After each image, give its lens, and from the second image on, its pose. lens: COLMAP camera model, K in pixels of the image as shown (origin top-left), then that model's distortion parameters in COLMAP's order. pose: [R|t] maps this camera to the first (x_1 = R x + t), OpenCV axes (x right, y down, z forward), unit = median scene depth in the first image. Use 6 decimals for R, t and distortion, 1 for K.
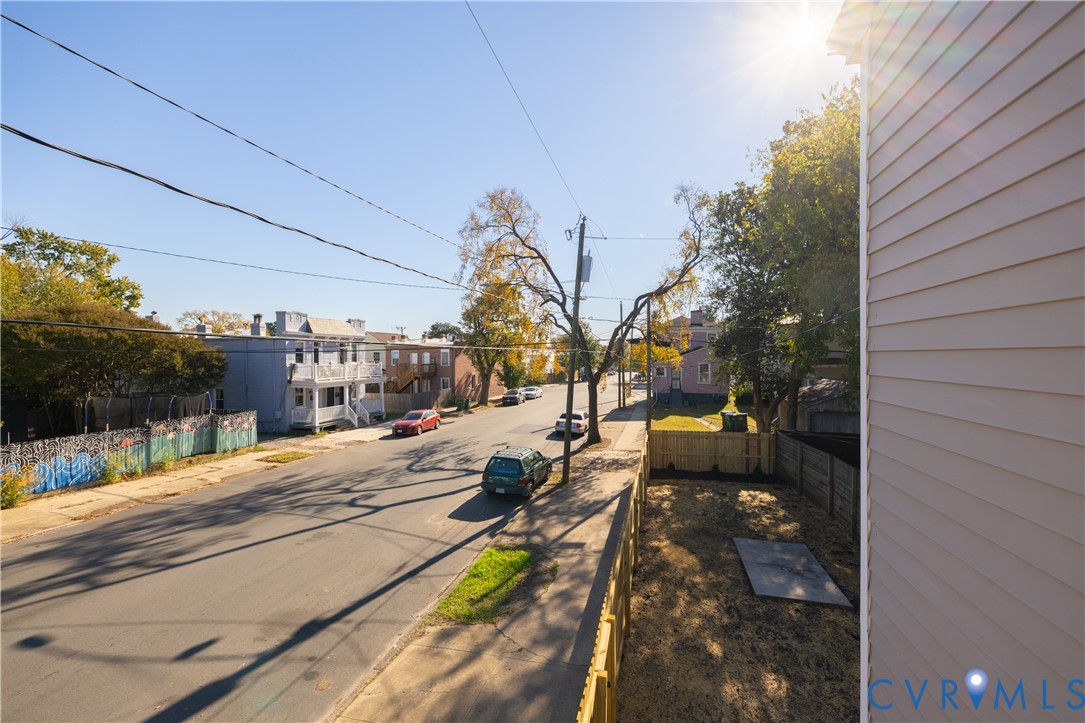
lens RADIAL K [[451.3, 0, 541.9], [0, 451.3, 357.5], [0, 0, 1]] dist [0.000303, 0.000645]
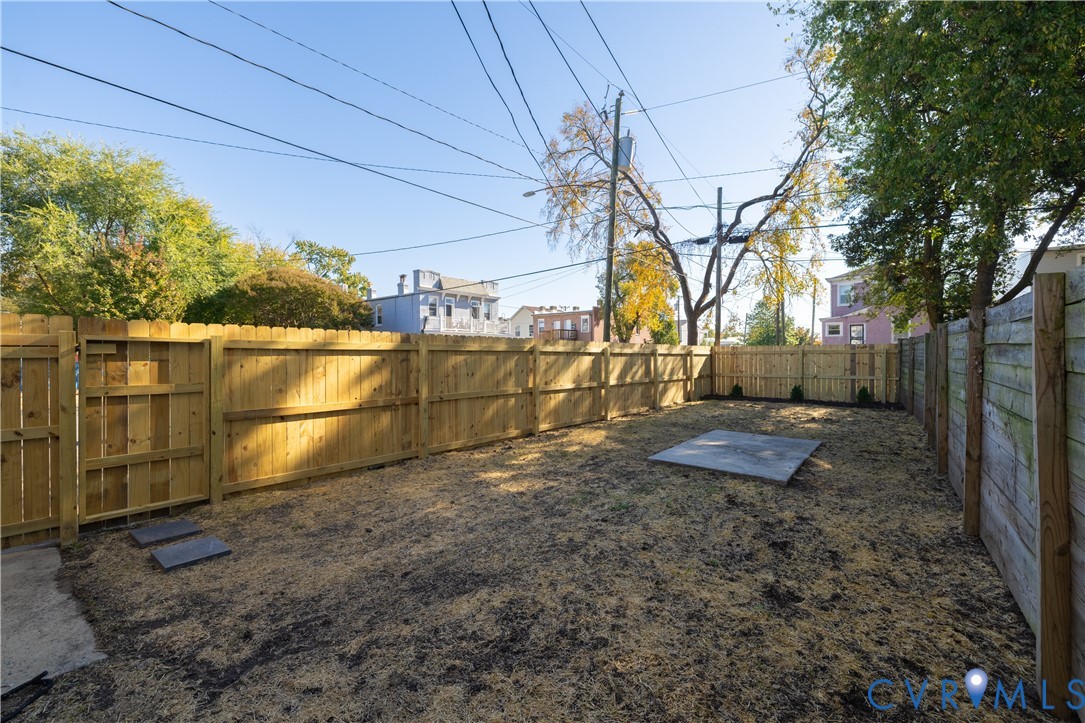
lens RADIAL K [[451.3, 0, 545.0], [0, 451.3, 356.2], [0, 0, 1]] dist [0.000303, 0.000645]
pose [[0.908667, 0.001396, -0.417519, 0.208248], [-0.001809, 0.999998, -0.000594, 0.124588], [0.417518, 0.001295, 0.908668, 0.104563]]
